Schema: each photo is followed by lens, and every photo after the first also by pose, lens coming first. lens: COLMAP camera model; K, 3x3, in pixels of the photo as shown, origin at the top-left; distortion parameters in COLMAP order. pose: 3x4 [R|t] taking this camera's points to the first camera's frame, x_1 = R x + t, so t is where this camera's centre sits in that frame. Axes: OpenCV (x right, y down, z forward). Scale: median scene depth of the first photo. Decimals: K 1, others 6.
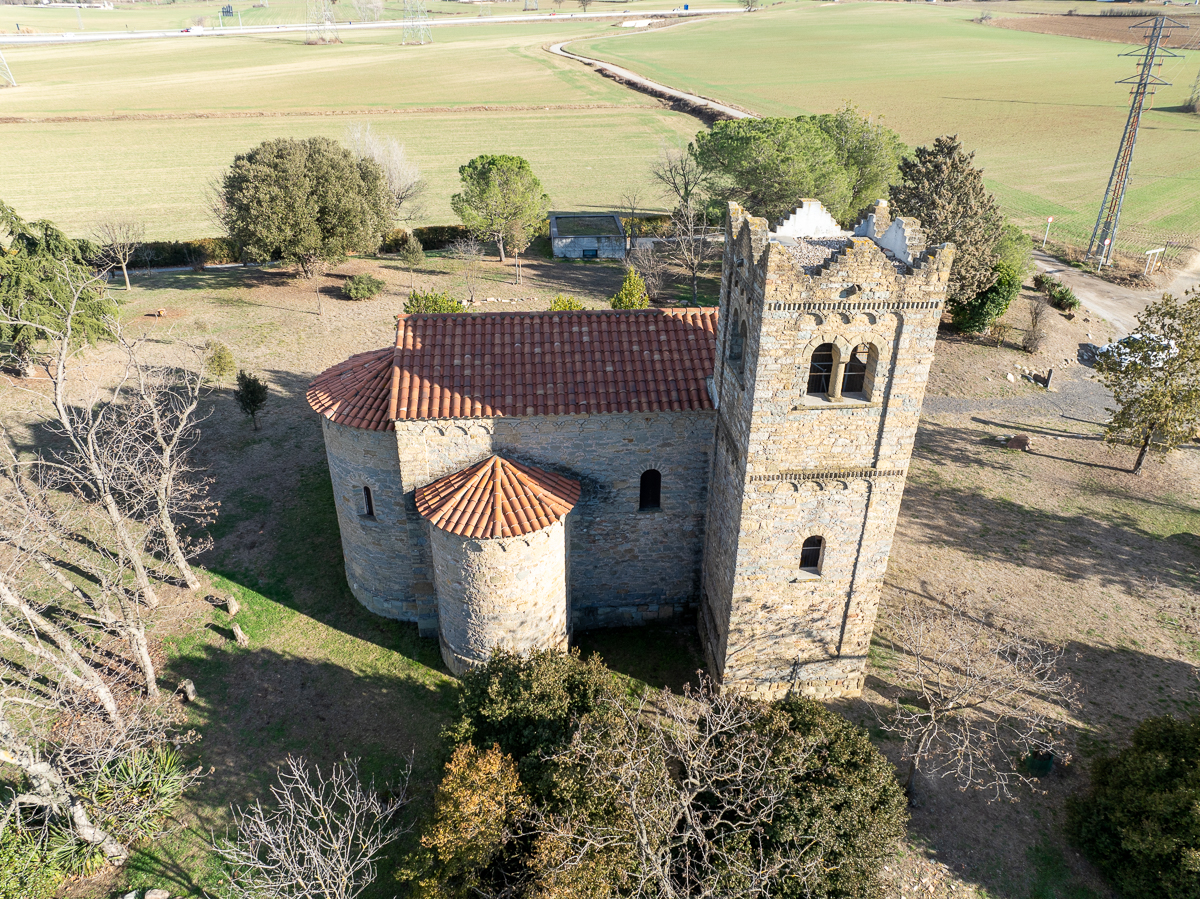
lens RADIAL K [[844.1, 0, 600.0], [0, 844.1, 449.5], [0, 0, 1]] dist [-0.052245, 0.028839]
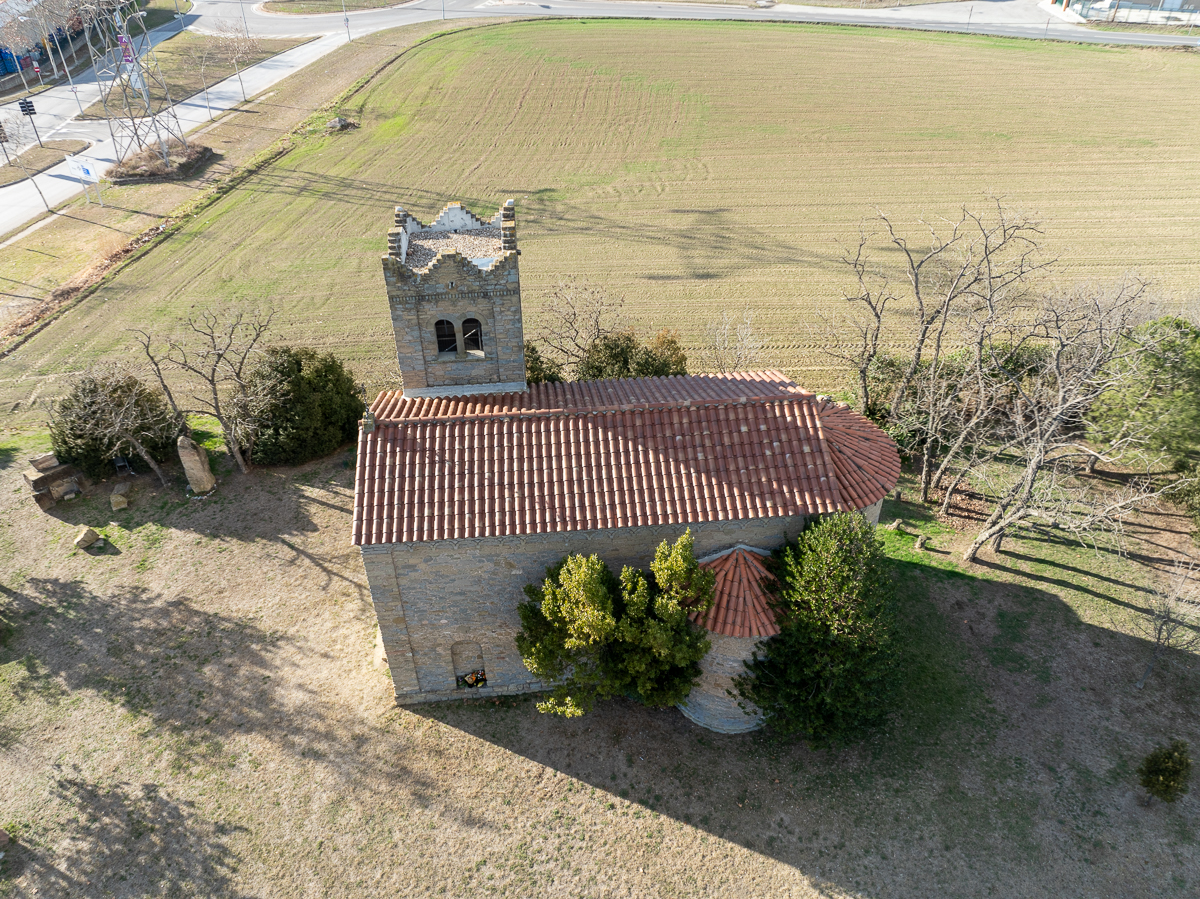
lens RADIAL K [[901.3, 0, 579.2], [0, 901.3, 408.5], [0, 0, 1]] dist [-0.042420, 0.004028]
pose [[-0.999846, 0.005425, 0.016683, 0.015119], [0.017405, 0.425437, 0.904820, -0.521634], [-0.002189, 0.904972, -0.425466, 0.667016]]
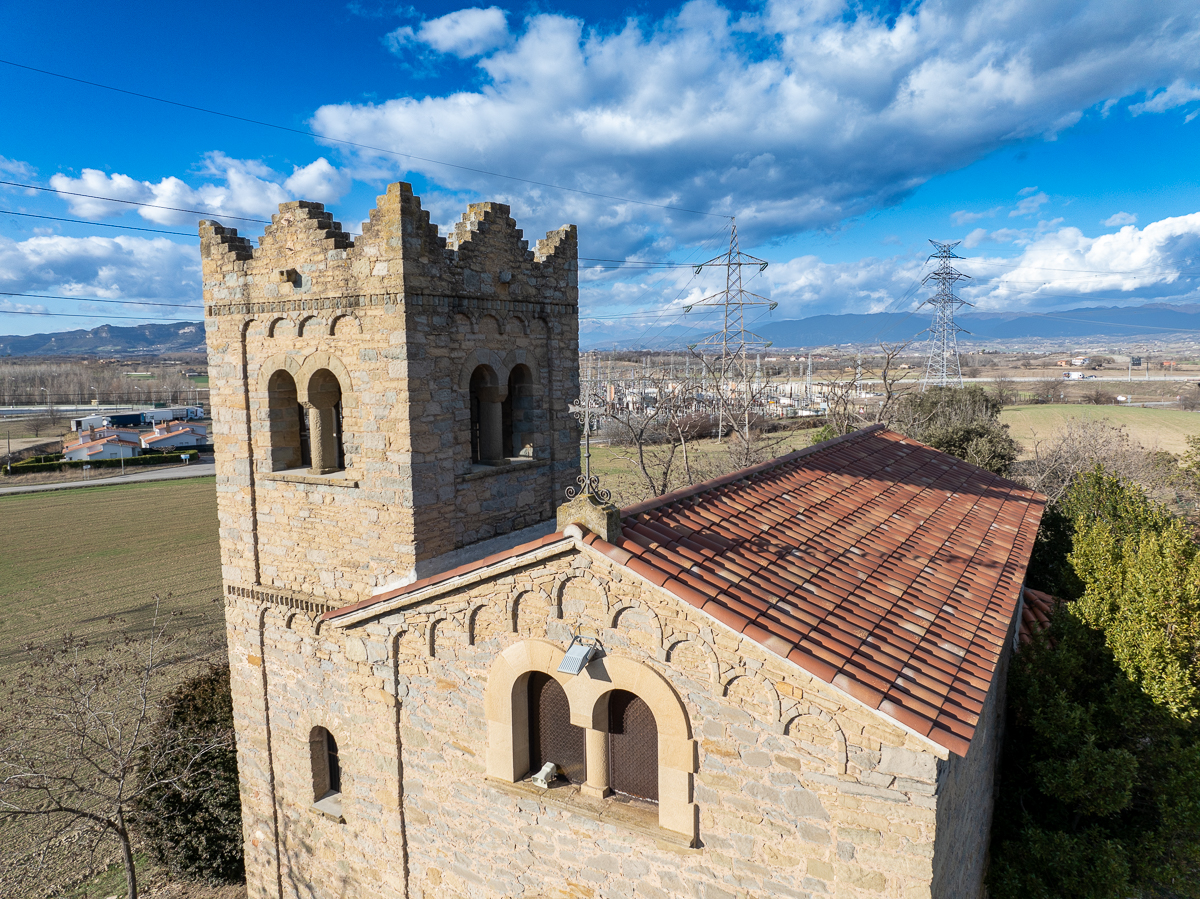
lens RADIAL K [[844.1, 0, 600.0], [0, 844.1, 449.5], [0, 0, 1]] dist [-0.052245, 0.028839]
pose [[-0.580643, 0.089674, -0.809205, 0.261390], [-0.381345, 0.848190, 0.367627, -0.149450], [0.719326, 0.522047, -0.458299, 0.532992]]
